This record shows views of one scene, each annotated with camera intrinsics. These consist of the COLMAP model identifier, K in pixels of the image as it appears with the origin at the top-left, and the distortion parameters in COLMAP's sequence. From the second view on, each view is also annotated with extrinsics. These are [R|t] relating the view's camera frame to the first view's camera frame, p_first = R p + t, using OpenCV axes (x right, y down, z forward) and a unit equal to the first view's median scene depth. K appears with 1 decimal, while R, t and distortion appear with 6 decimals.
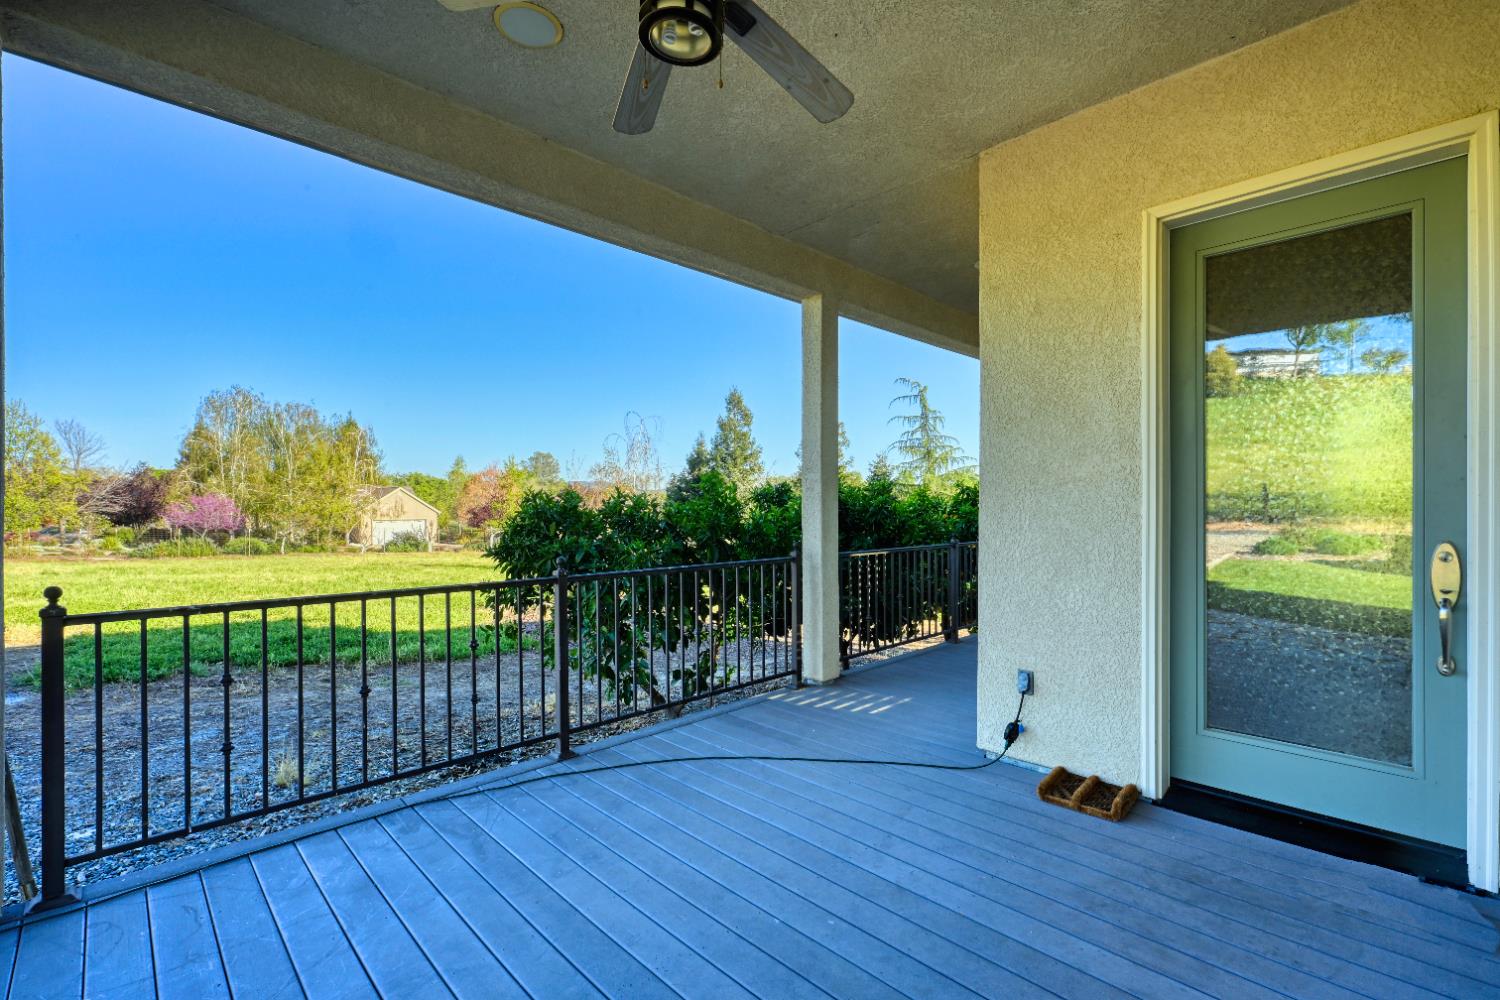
lens RADIAL K [[662.5, 0, 754.3], [0, 662.5, 500.3], [0, 0, 1]] dist [-0.000739, 0.000409]
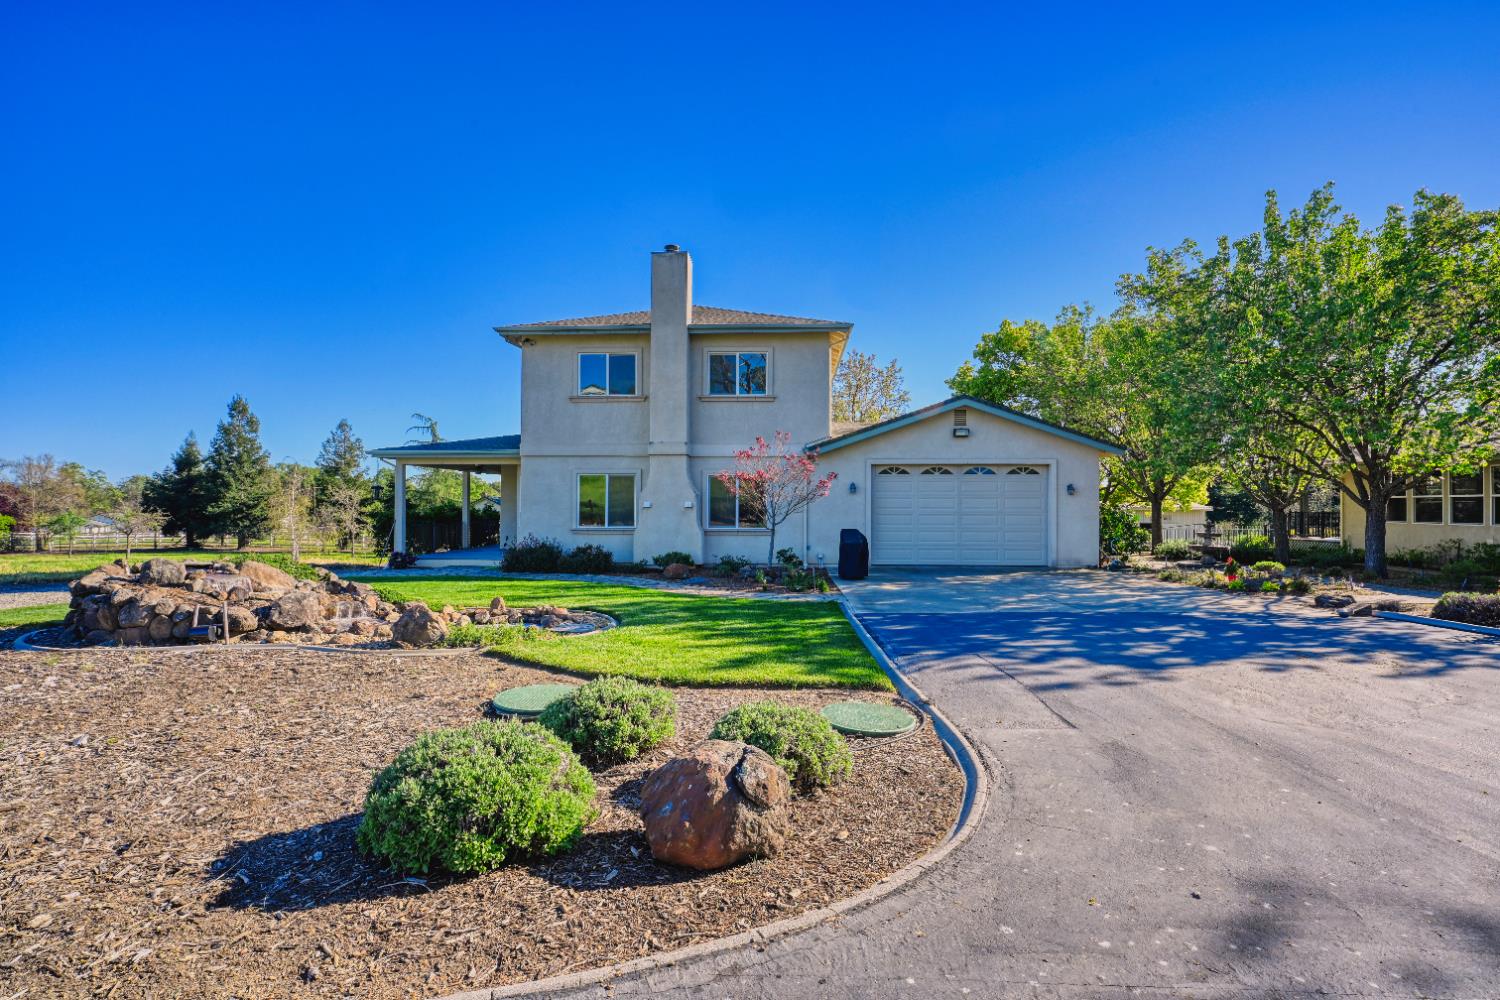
lens RADIAL K [[662.5, 0, 754.3], [0, 662.5, 500.3], [0, 0, 1]] dist [-0.000739, 0.000409]
pose [[0.733286, 0.012649, 0.679802, -0.144519], [-0.013527, 0.999900, -0.004014, -0.007772], [-0.679785, -0.006252, 0.733384, -0.350758]]
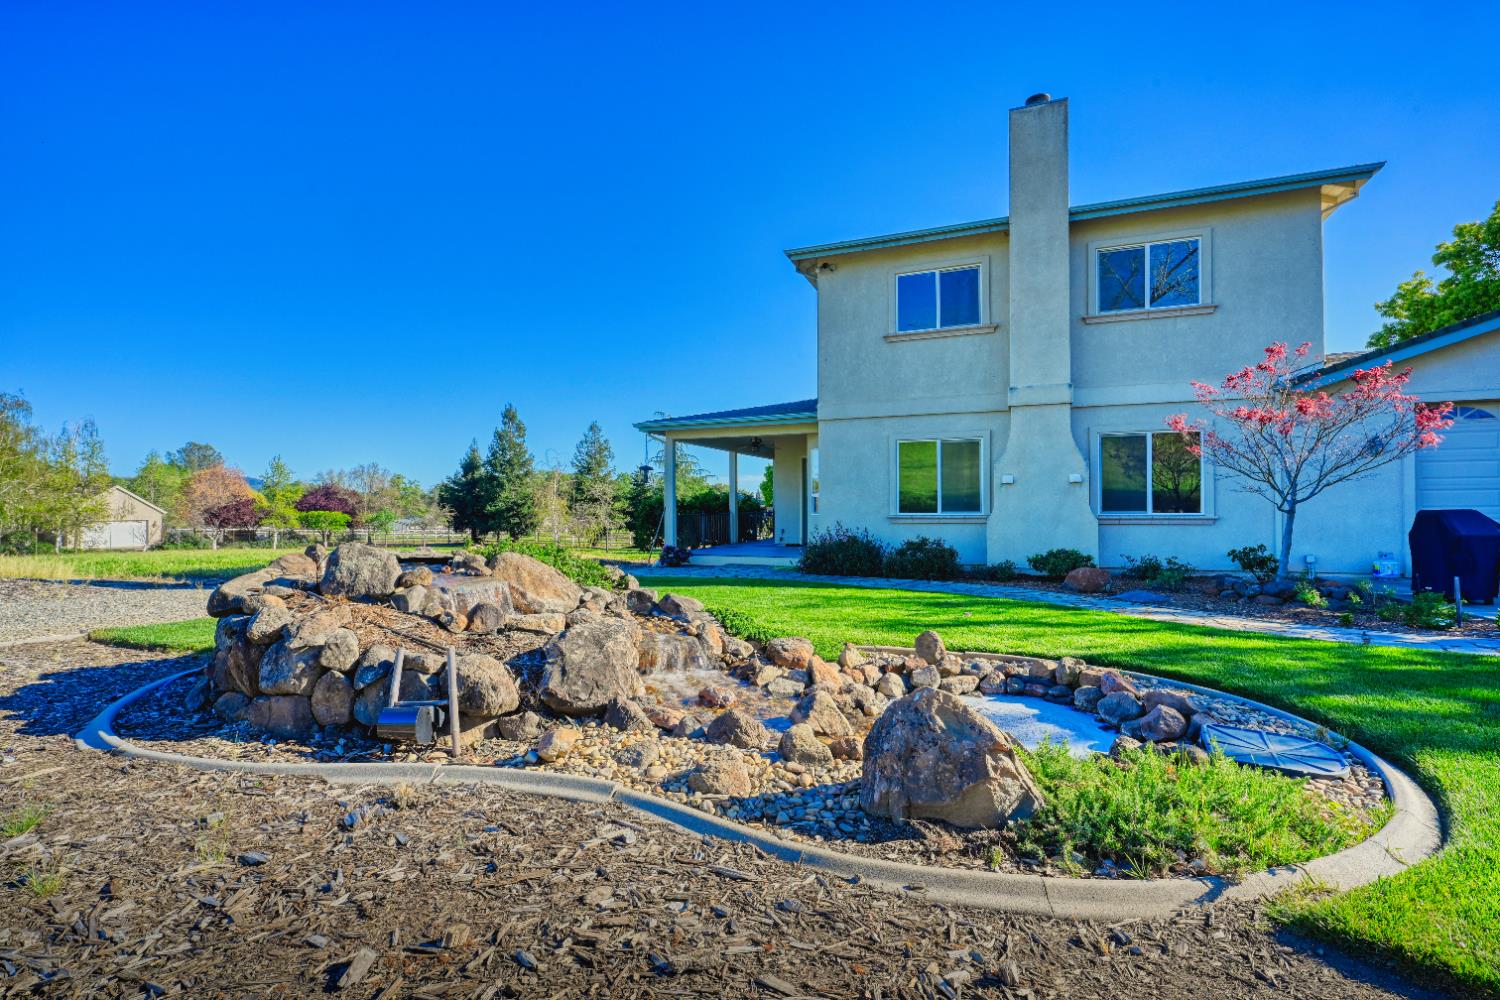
lens RADIAL K [[662.5, 0, 754.3], [0, 662.5, 500.3], [0, 0, 1]] dist [-0.000739, 0.000409]
pose [[0.906236, 0.003619, 0.422756, -0.132327], [-0.002903, 0.999993, -0.002337, 0.001307], [-0.422762, 0.000890, 0.906240, -0.242102]]
